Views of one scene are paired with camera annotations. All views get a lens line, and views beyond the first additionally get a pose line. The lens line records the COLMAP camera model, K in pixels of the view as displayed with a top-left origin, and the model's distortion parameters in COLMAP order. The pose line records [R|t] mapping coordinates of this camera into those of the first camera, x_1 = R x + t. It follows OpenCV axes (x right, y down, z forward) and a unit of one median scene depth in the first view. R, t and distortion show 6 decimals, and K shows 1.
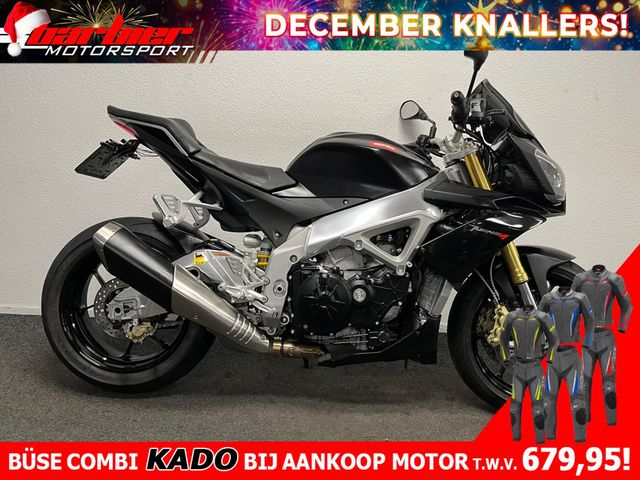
lens RADIAL K [[490.7, 0, 319.8], [0, 490.7, 241.7], [0, 0, 1]] dist [0.011876, -0.018449]
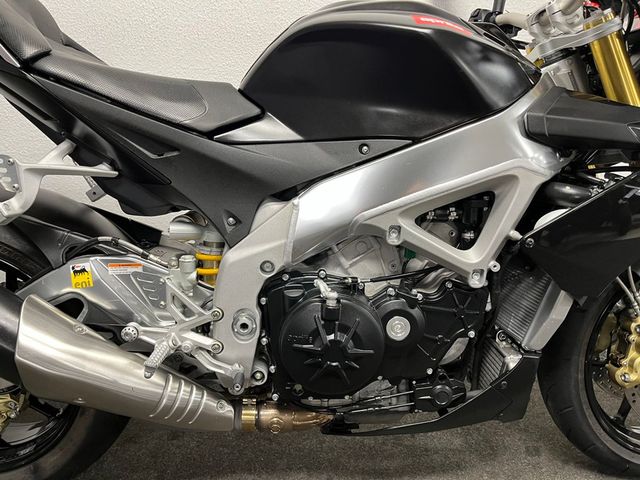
lens RADIAL K [[490.7, 0, 317.6], [0, 490.7, 241.5], [0, 0, 1]] dist [0.011876, -0.018449]
pose [[0.997365, -0.062232, 0.037282, -0.018256], [0.055041, 0.983919, 0.169926, -0.074369], [-0.047257, -0.167426, 0.984751, 0.494320]]
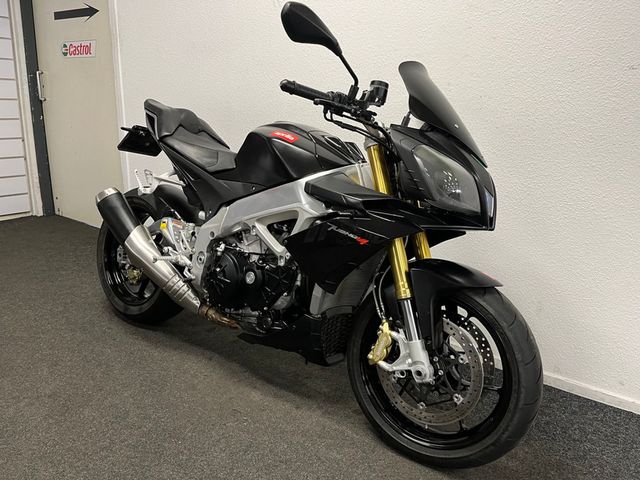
lens RADIAL K [[490.7, 0, 321.0], [0, 490.7, 237.9], [0, 0, 1]] dist [0.011876, -0.018449]
pose [[0.818221, 0.141233, -0.557285, 0.764598], [-0.131119, 0.989651, 0.058294, -0.055133], [0.559751, 0.025373, 0.828272, 0.208826]]
